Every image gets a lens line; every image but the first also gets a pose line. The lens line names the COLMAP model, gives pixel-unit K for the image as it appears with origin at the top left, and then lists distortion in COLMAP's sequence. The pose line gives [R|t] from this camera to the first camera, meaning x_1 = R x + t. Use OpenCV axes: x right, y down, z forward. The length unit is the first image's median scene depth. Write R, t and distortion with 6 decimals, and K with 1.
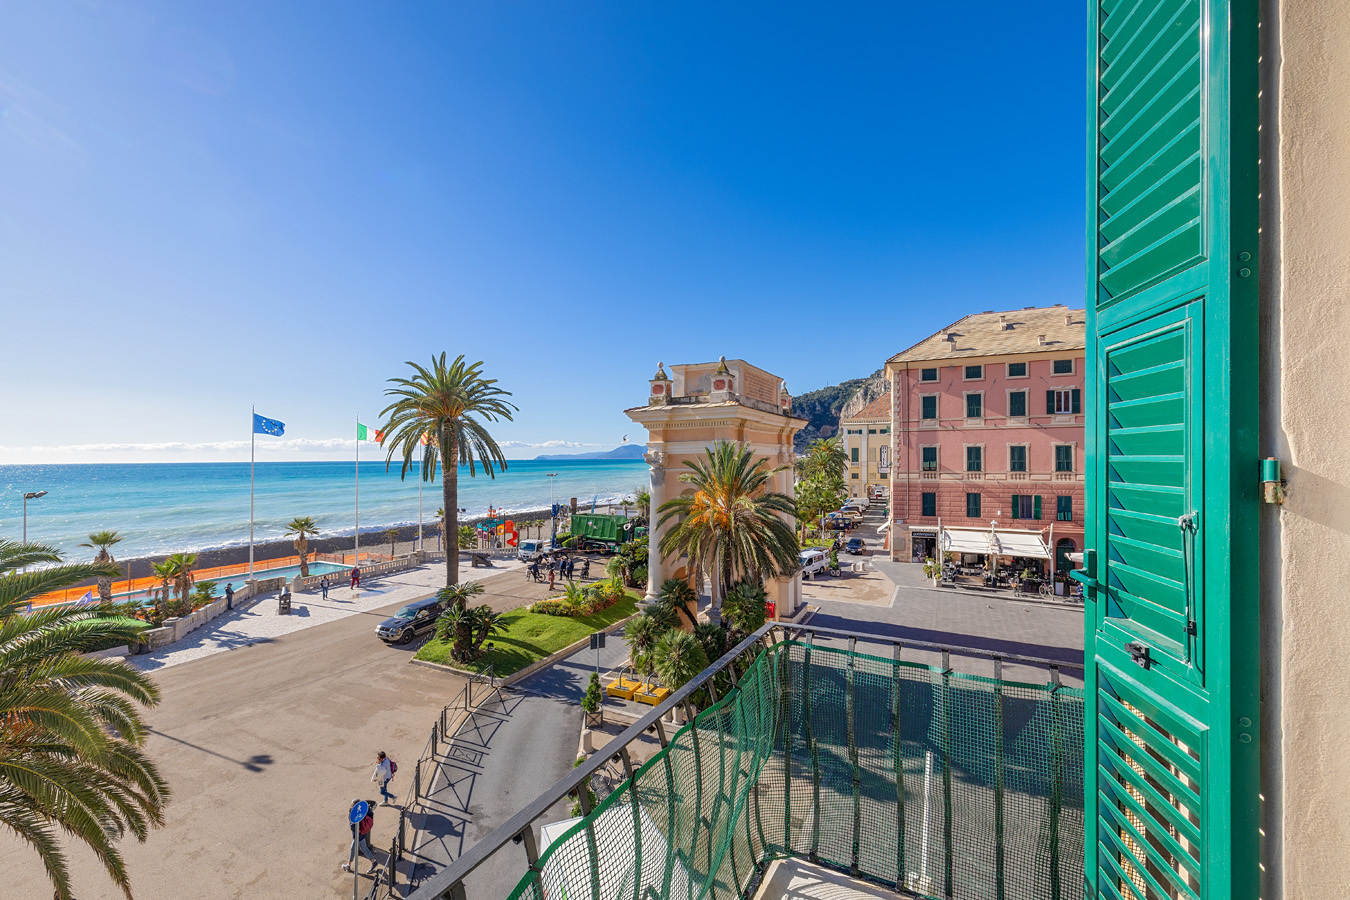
lens RADIAL K [[567.4, 0, 658.6], [0, 567.4, 459.6], [0, 0, 1]] dist [-0.001140, -0.000092]
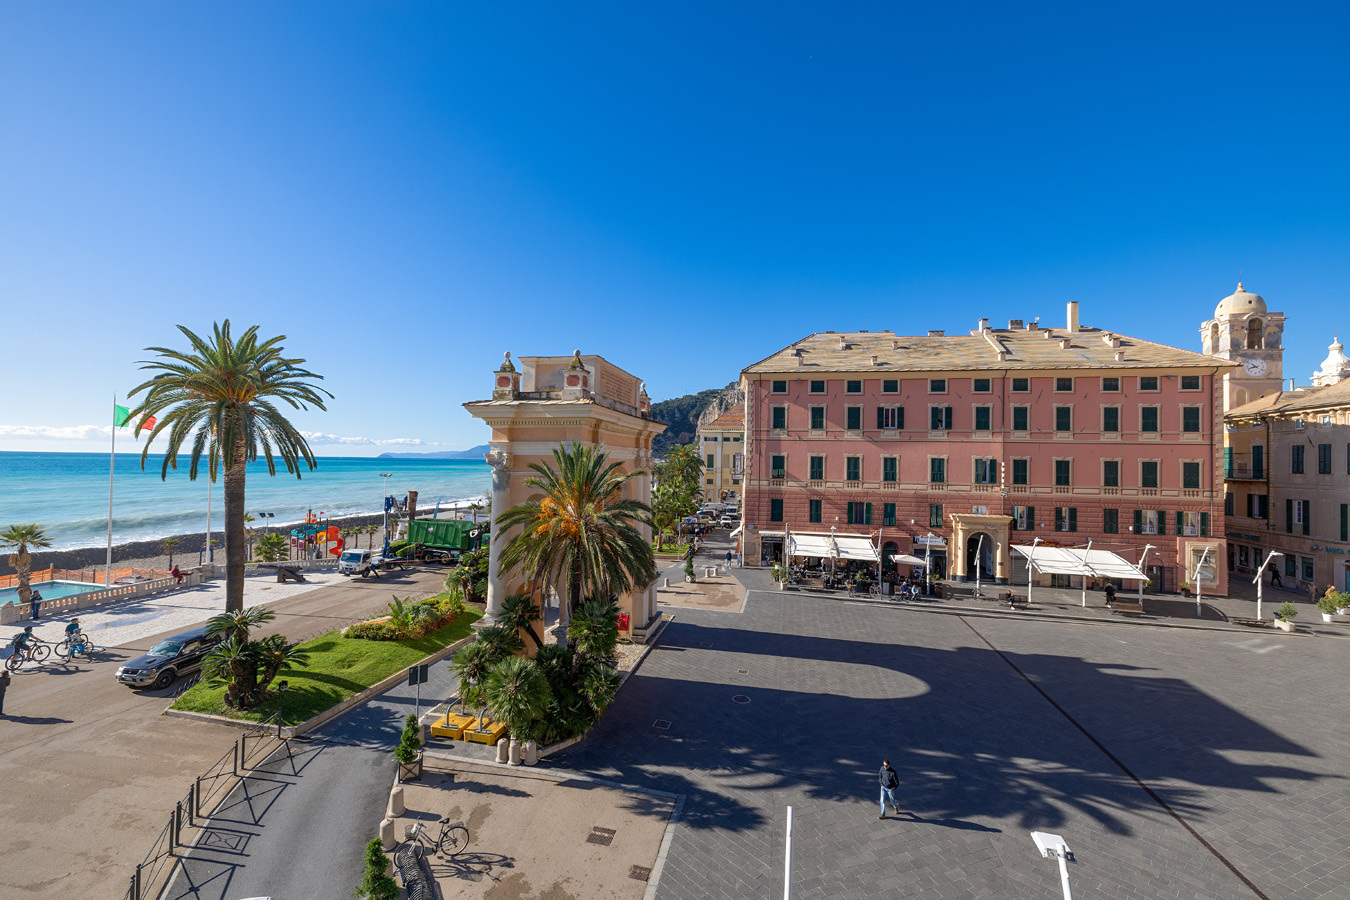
lens RADIAL K [[564.7, 0, 664.2], [0, 564.7, 447.4], [0, 0, 1]] dist [0.001616, 0.000013]
pose [[0.967842, 0.031330, 0.249602, 0.012747], [-0.024604, 0.999246, -0.030026, -0.000533], [-0.250355, 0.022919, 0.967883, 0.044643]]
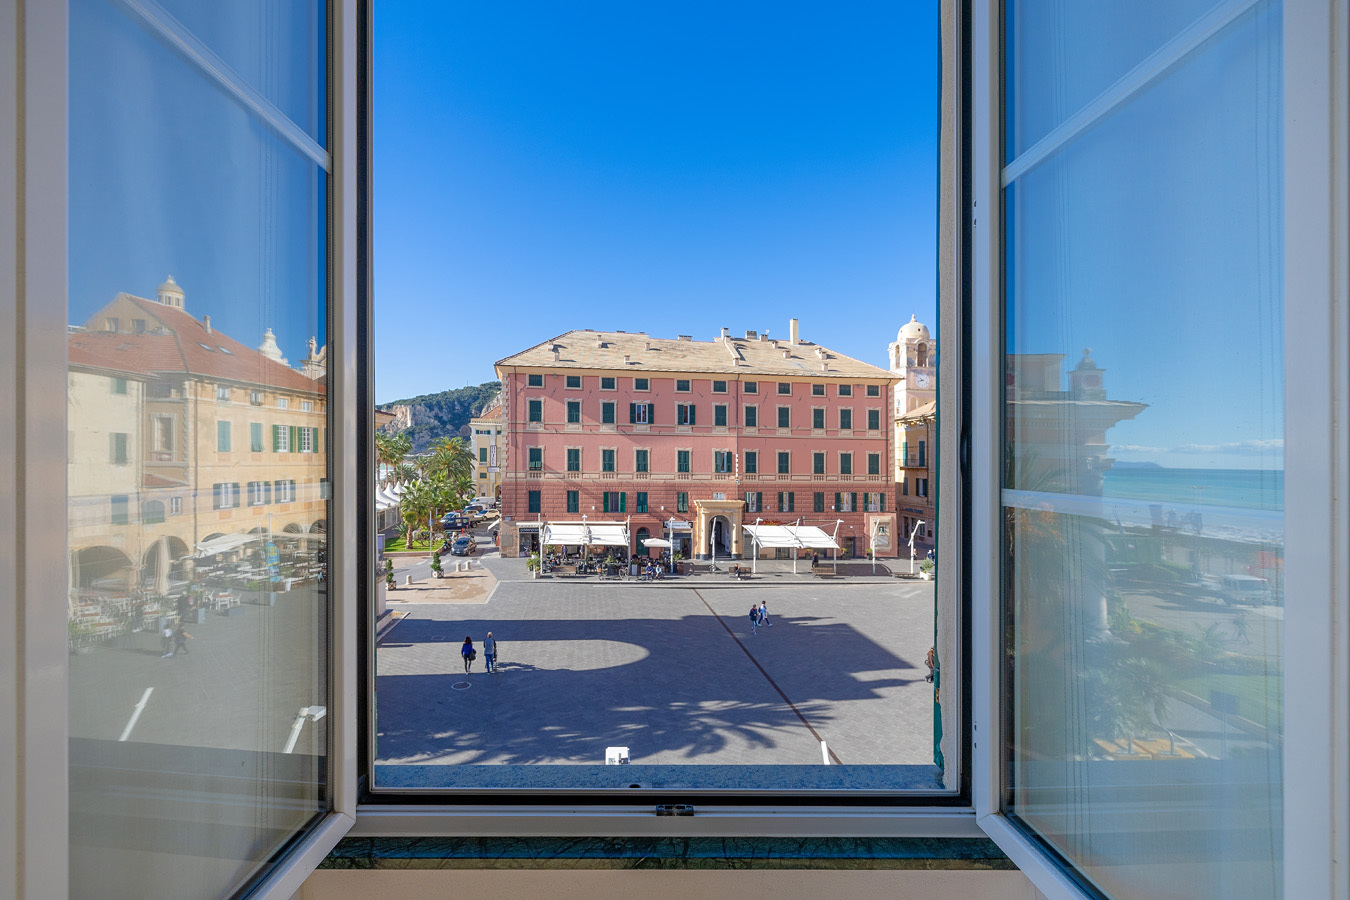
lens RADIAL K [[566.7, 0, 669.0], [0, 566.7, 457.5], [0, 0, 1]] dist [-0.002099, -0.000538]
pose [[0.828198, 0.019499, 0.560096, 0.092056], [-0.017028, 0.999809, -0.009628, 0.001608], [-0.560176, -0.001563, 0.828372, -0.025862]]
